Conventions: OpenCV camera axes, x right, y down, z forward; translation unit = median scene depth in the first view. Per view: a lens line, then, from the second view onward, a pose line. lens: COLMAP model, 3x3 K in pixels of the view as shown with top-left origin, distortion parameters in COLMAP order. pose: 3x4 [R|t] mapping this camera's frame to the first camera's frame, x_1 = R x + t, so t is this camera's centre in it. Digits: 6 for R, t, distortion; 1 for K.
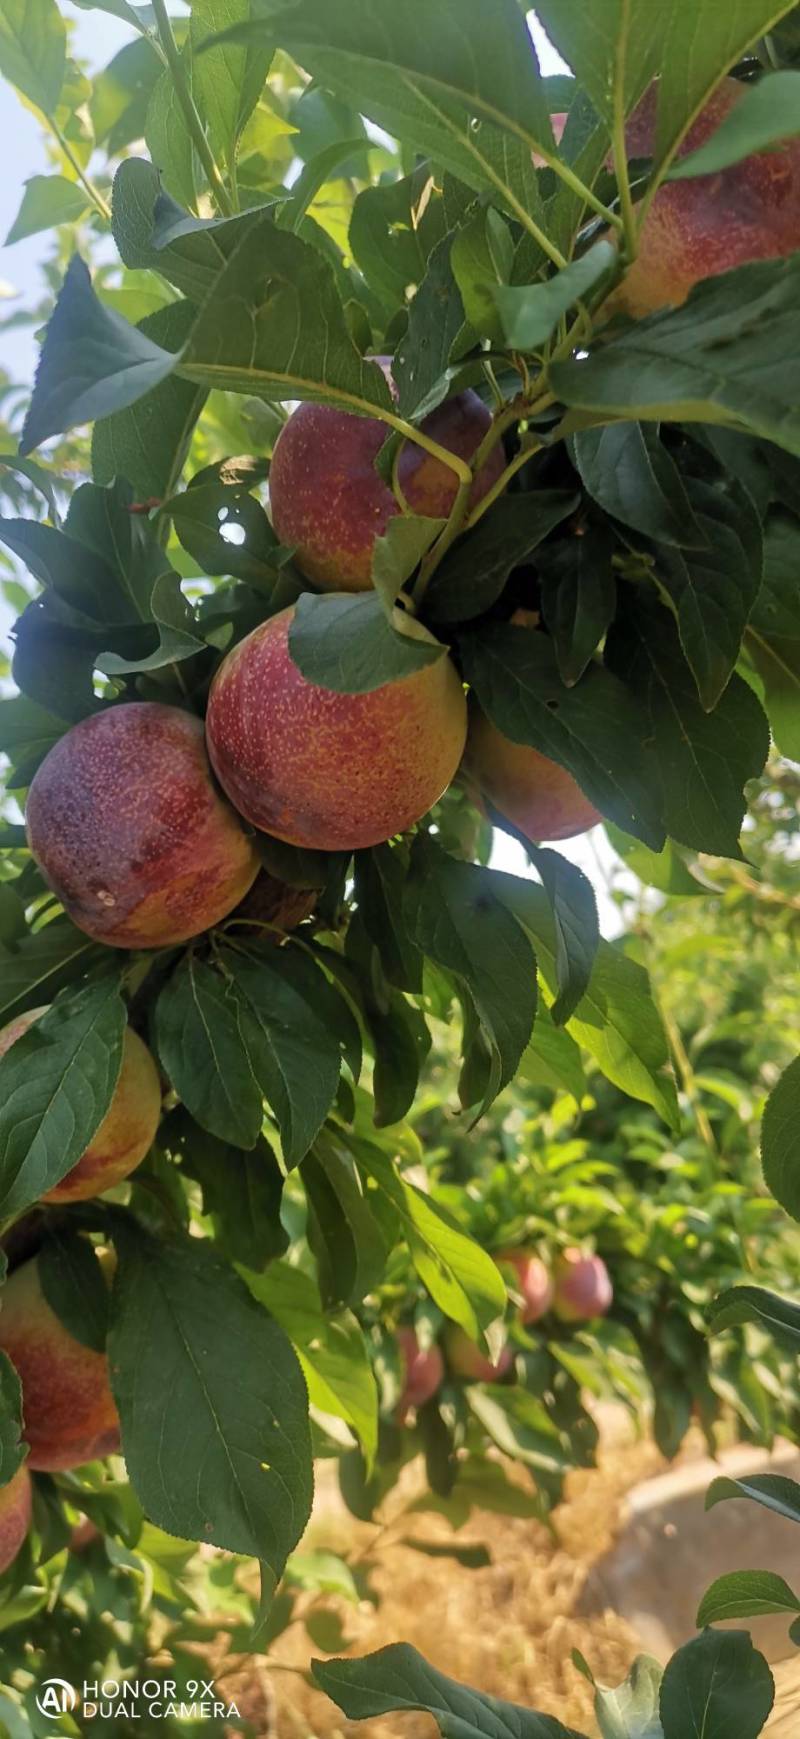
lens RADIAL K [[1423.5, 0, 399.4], [0, 1423.5, 792.5], [0, 0, 1]] dist [0.061021, -0.000965]
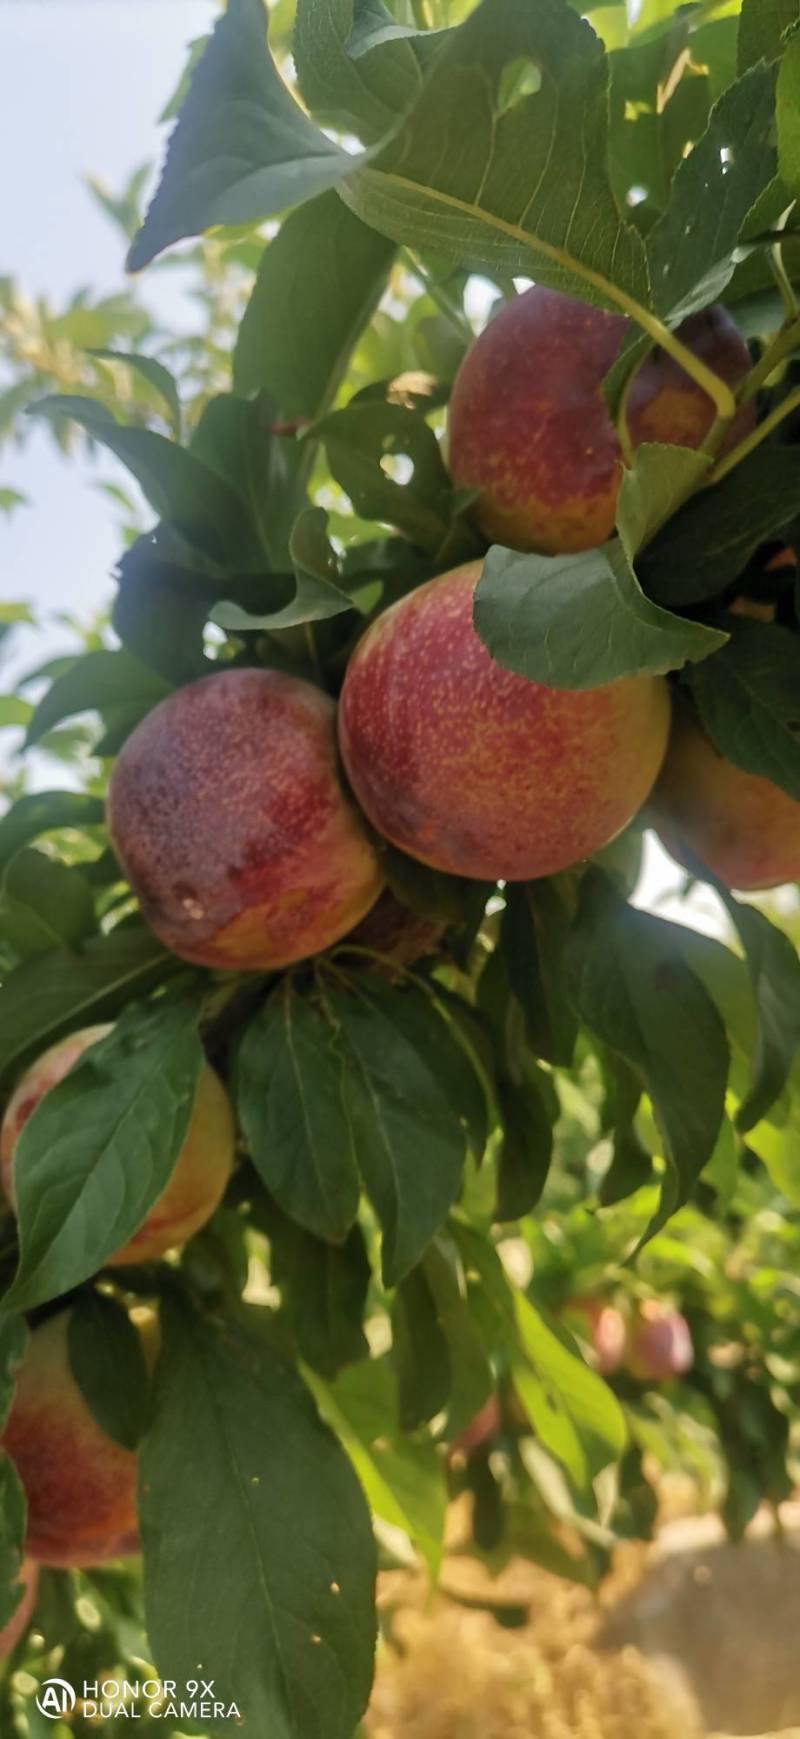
lens RADIAL K [[1423.5, 0, 399.4], [0, 1423.5, 792.5], [0, 0, 1]] dist [0.061021, -0.000965]
pose [[0.992106, 0.106511, -0.066186, -0.044483], [-0.105860, 0.994292, 0.013273, -0.013005], [0.067222, -0.006162, 0.997719, 0.208957]]
